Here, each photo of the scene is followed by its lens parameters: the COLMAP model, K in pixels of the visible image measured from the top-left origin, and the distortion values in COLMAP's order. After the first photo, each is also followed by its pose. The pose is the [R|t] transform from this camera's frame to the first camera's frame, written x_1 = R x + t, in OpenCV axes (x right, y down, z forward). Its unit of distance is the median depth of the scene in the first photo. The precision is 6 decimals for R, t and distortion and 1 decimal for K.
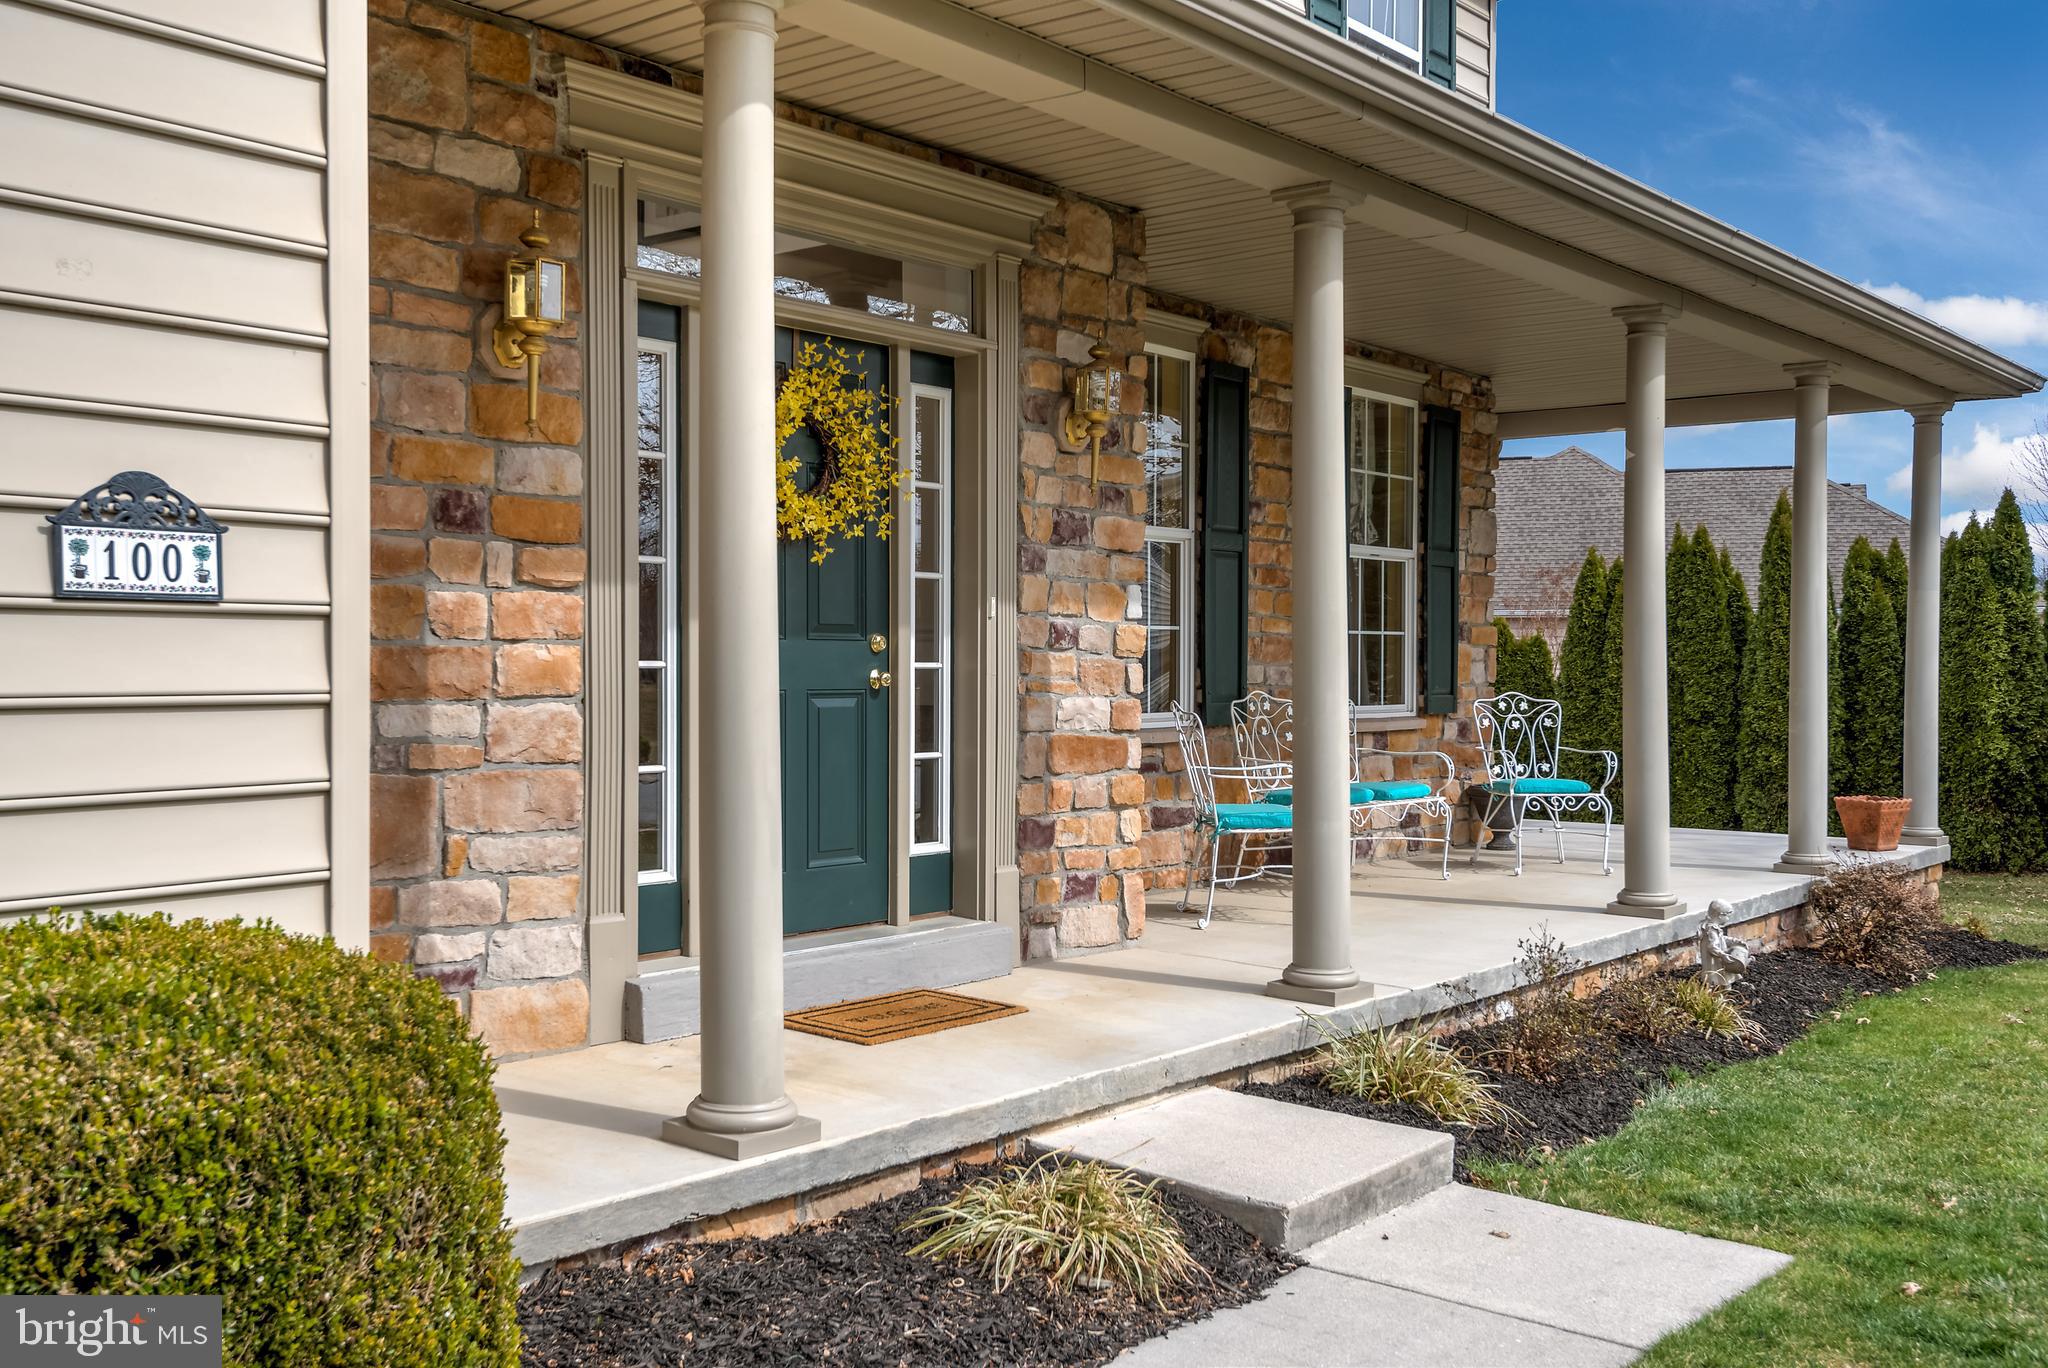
lens RADIAL K [[1983.4, 0, 1024.0], [0, 1983.4, 684.0], [0, 0, 1]] dist [0.007101, -0.001868]
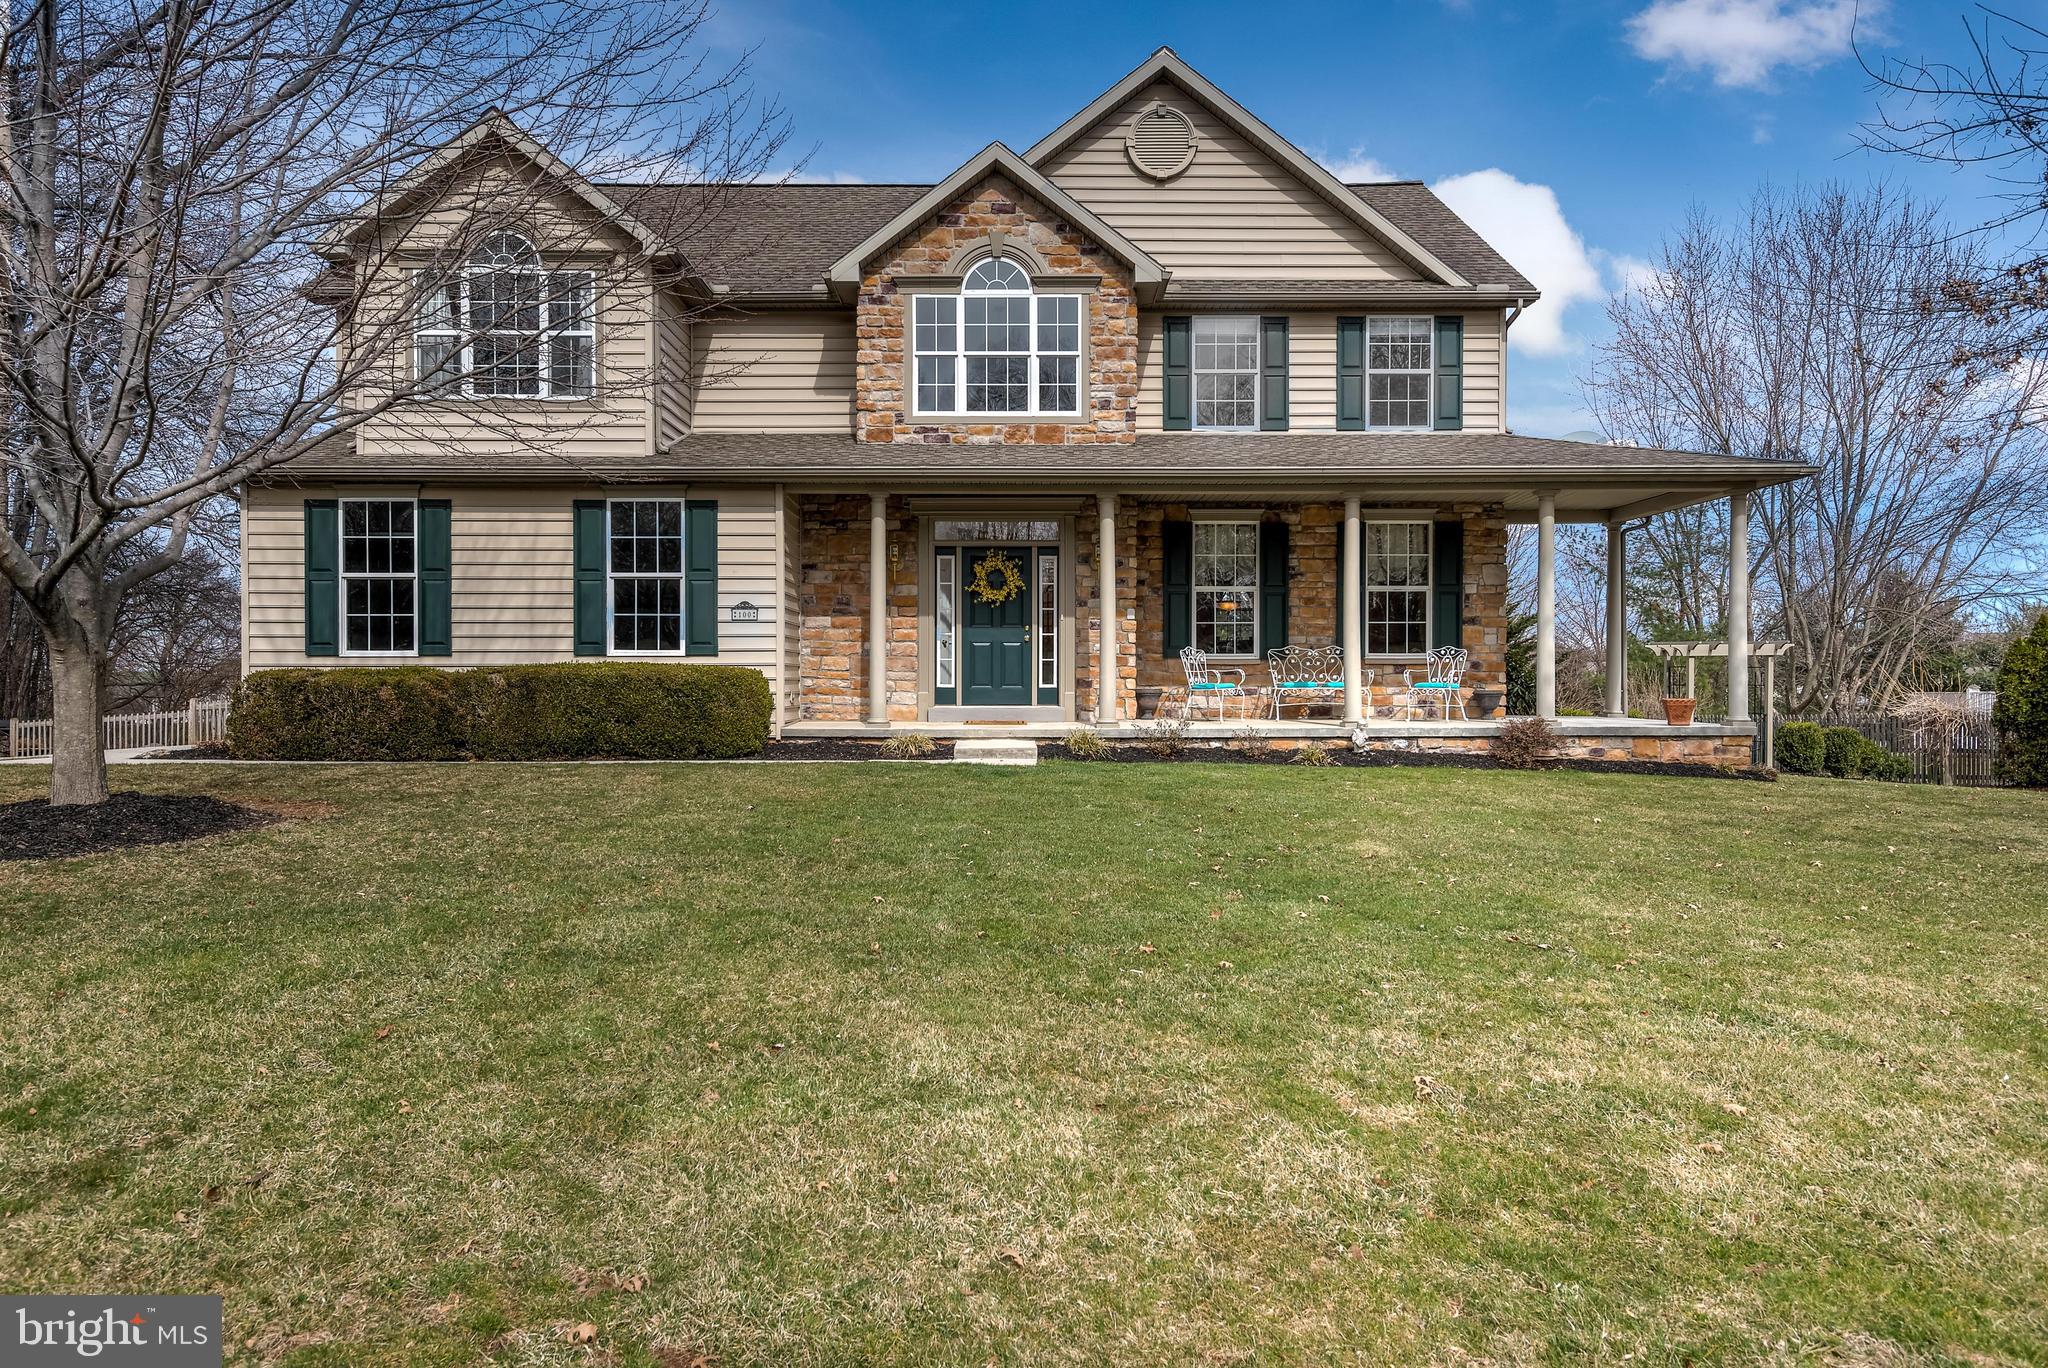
lens RADIAL K [[1311.7, 0, 1024.0], [0, 1311.7, 684.0], [0, 0, 1]] dist [0.002783, 0.000276]
pose [[0.633777, -0.000373, -0.773516, 2.181795], [-0.006440, 0.999963, -0.005758, 0.116860], [0.773489, 0.008631, 0.633751, -0.653452]]
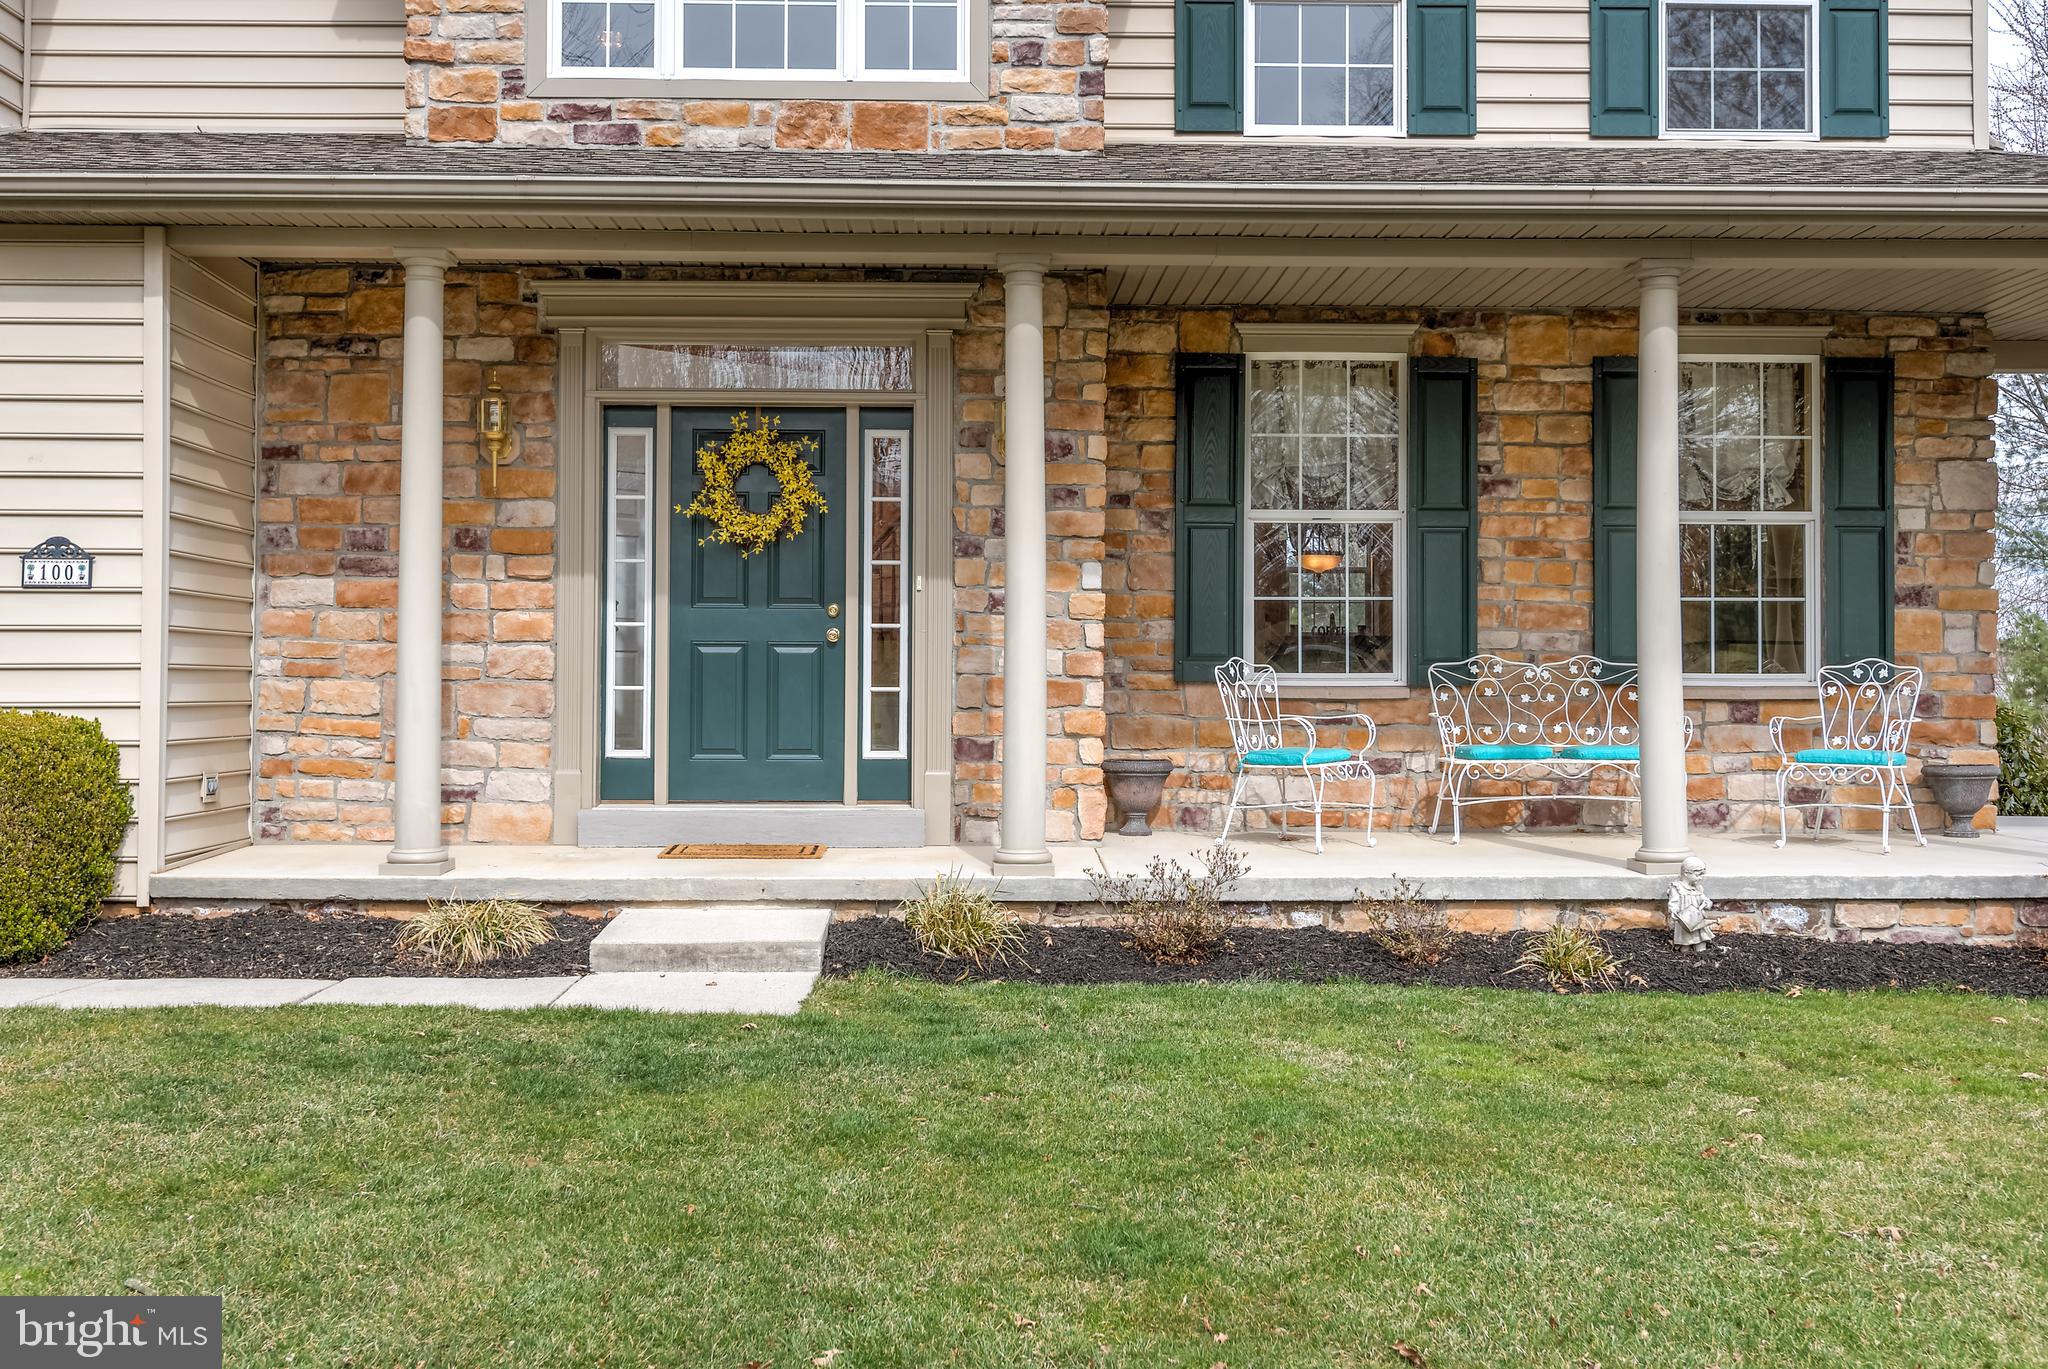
lens RADIAL K [[2065.3, 0, 1027.0], [0, 2065.3, 630.3], [0, 0, 1]] dist [0.005025, 0.002583]
pose [[0.652765, -0.020527, -0.757282, 1.426618], [-0.009184, 0.999345, -0.035005, 0.056213], [0.757505, 0.029805, 0.652149, 0.139162]]
